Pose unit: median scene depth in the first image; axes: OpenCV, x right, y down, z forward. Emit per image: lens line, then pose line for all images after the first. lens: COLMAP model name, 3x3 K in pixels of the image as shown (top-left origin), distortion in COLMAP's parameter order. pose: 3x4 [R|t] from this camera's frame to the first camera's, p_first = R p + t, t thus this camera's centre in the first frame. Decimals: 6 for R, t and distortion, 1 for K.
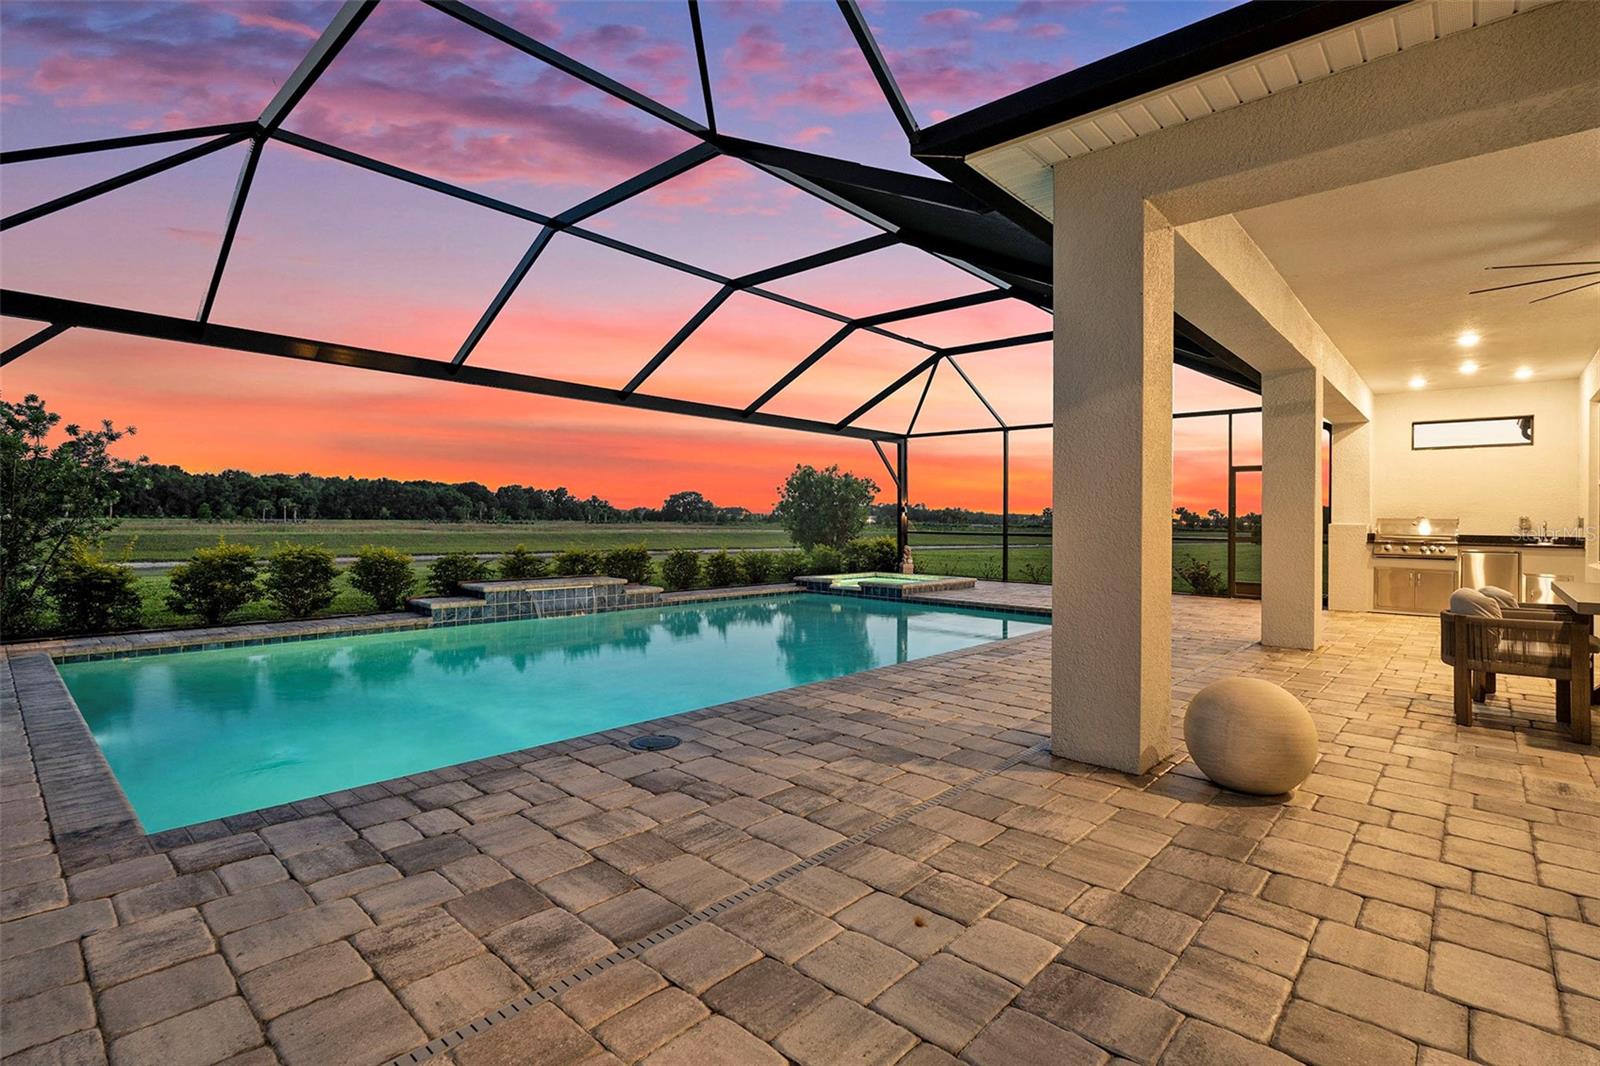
lens RADIAL K [[752.3, 0, 798.8], [0, 752.3, 523.8], [0, 0, 1]] dist [0.000274, -0.000111]
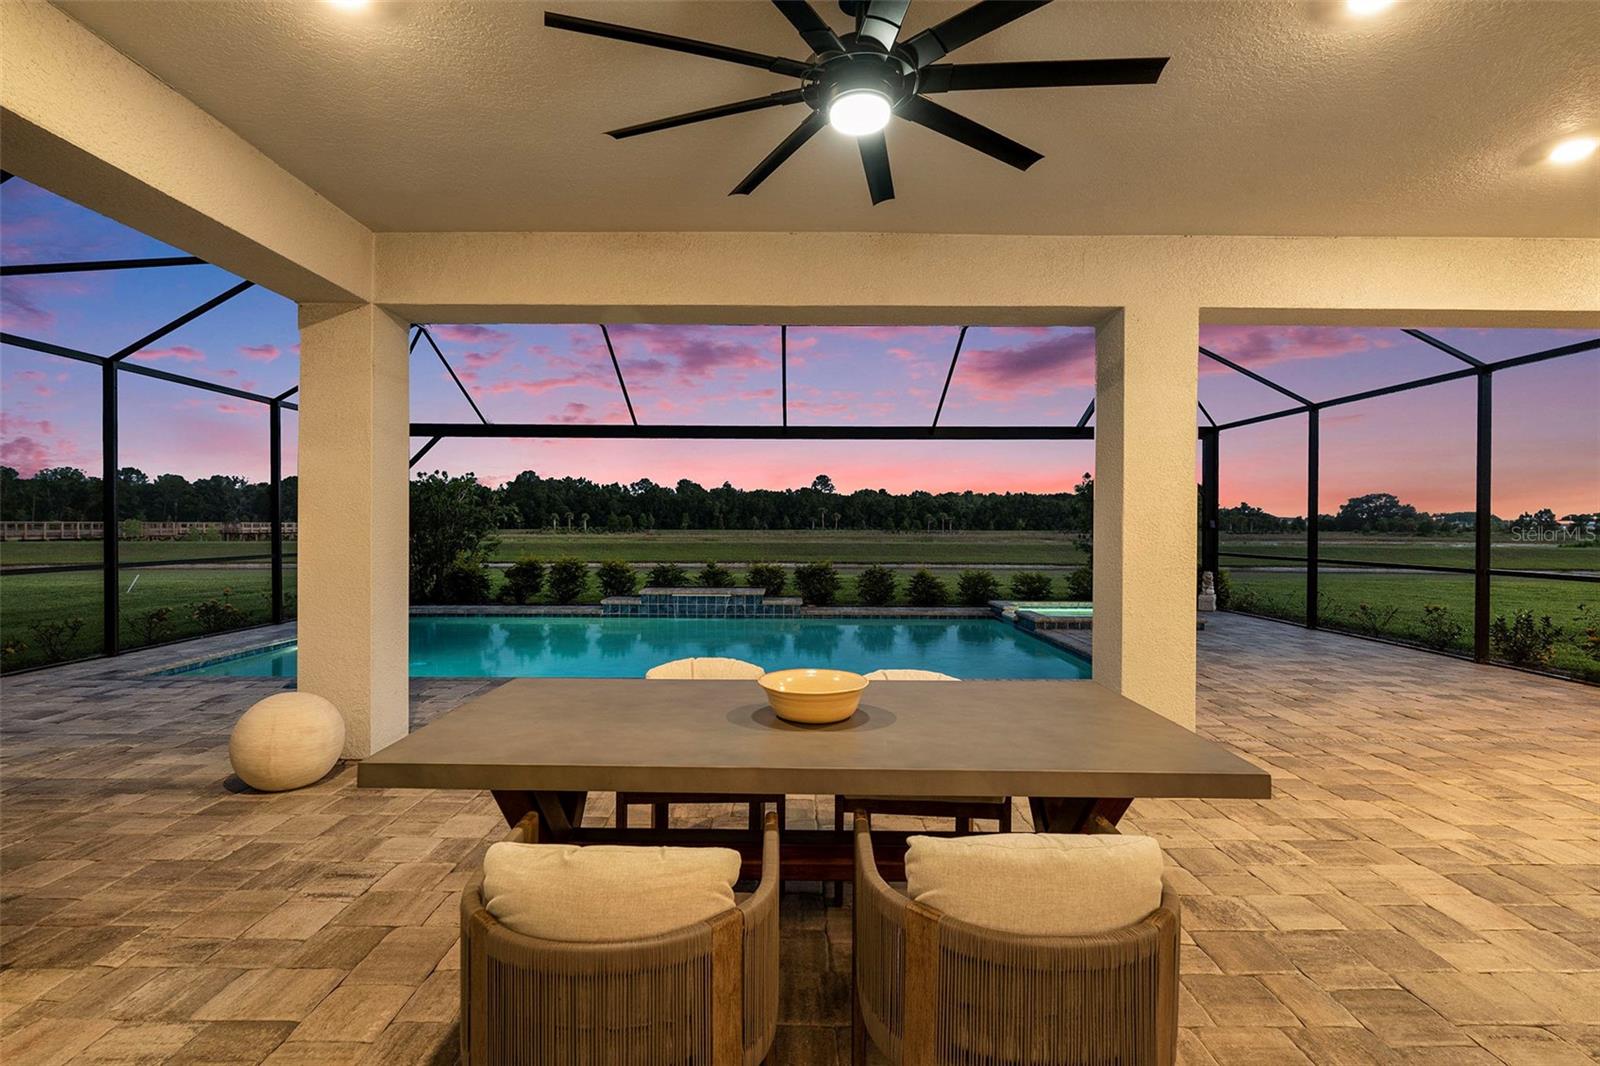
lens RADIAL K [[751.6, 0, 795.5], [0, 751.6, 541.5], [0, 0, 1]] dist [0.000693, -0.000194]
pose [[0.672585, 0.007410, -0.739983, 0.732252], [0.000385, 0.999946, 0.010362, -0.016934], [0.740020, -0.007254, 0.672546, 0.288939]]
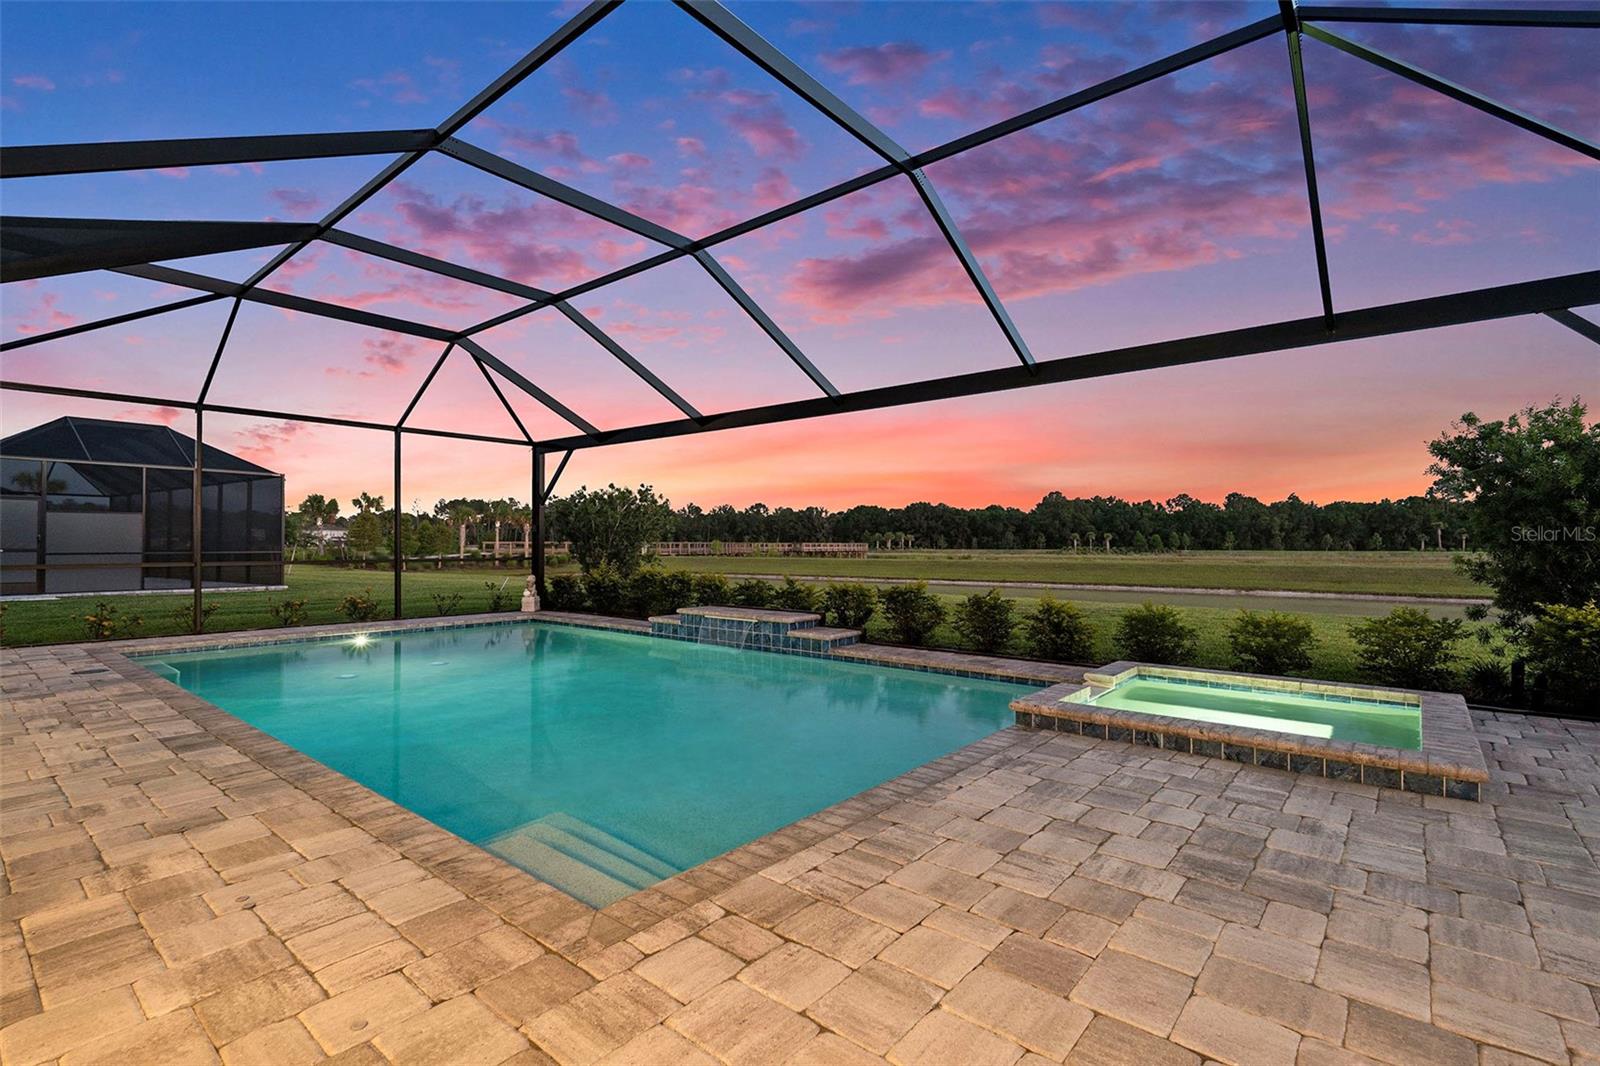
lens RADIAL K [[738.7, 0, 797.0], [0, 738.7, 548.6], [0, 0, 1]] dist [-0.001573, -0.000090]
pose [[0.045899, -0.005208, -0.998932, 0.685101], [-0.005914, 0.999967, -0.005485, -0.002087], [0.998929, 0.006160, 0.045867, 1.078742]]
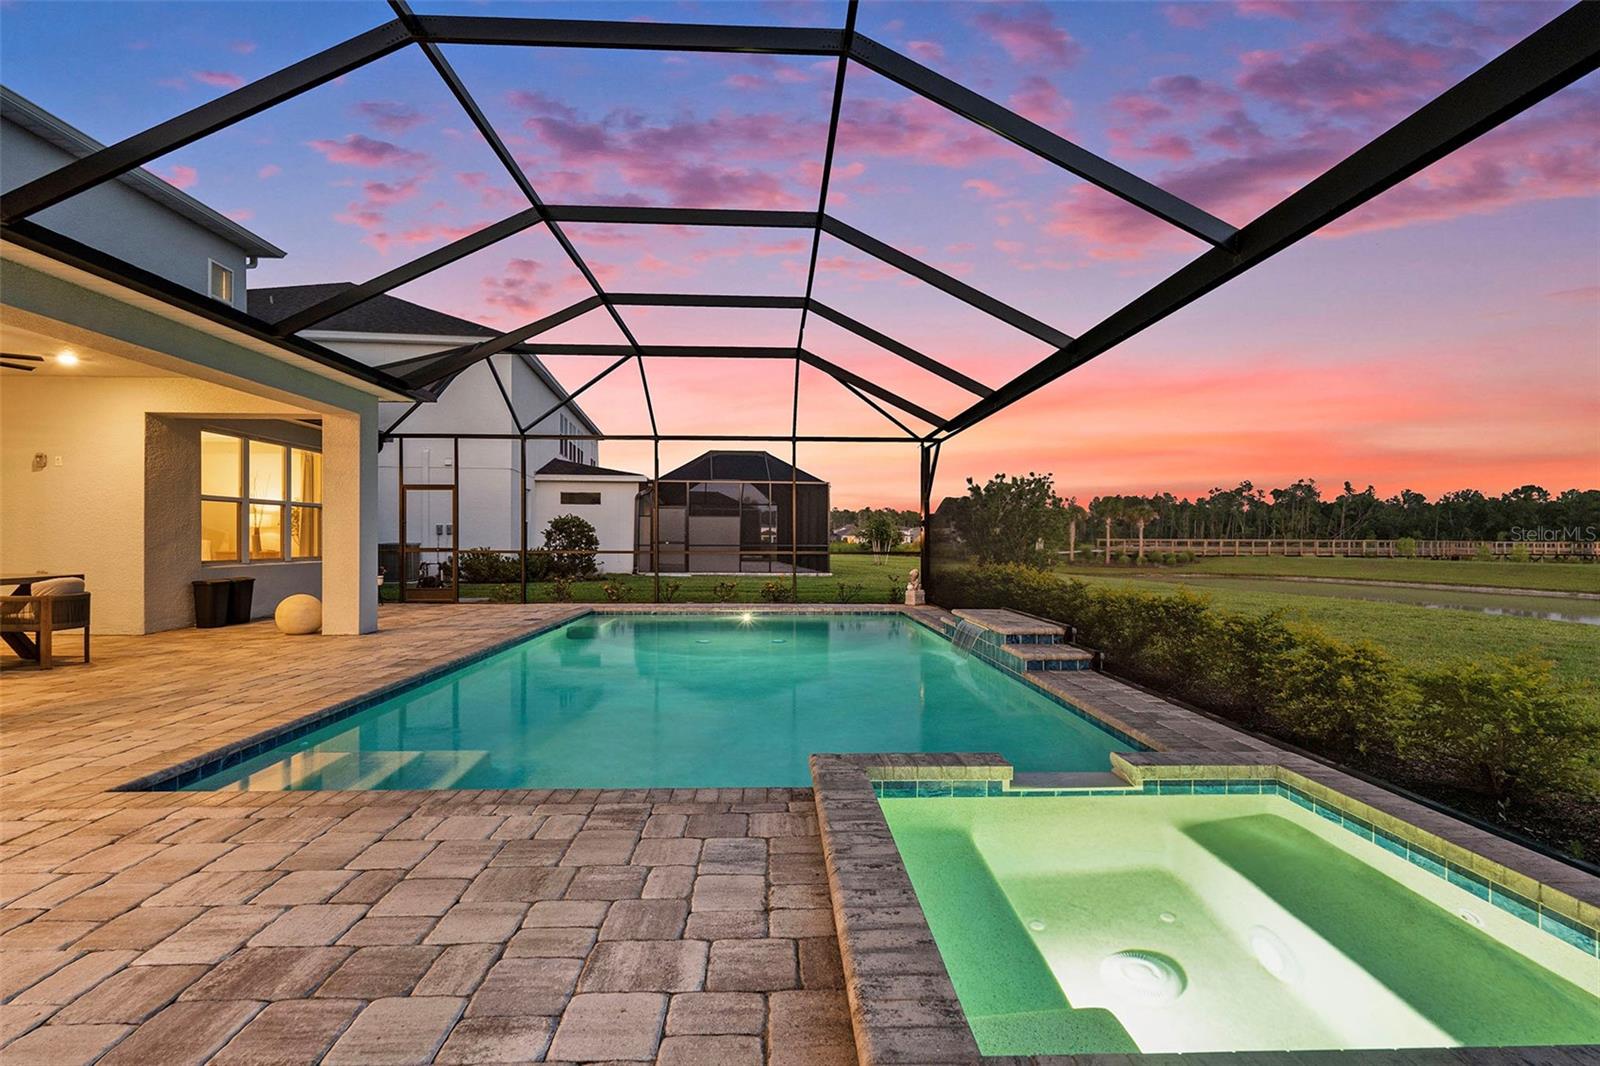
lens RADIAL K [[751.6, 0, 795.5], [0, 751.6, 541.5], [0, 0, 1]] dist [0.000693, -0.000194]
pose [[-0.709215, -0.013493, -0.704863, 0.444915], [-0.017168, 0.999851, -0.001867, -0.003420], [0.704783, 0.010777, -0.709341, 1.513704]]
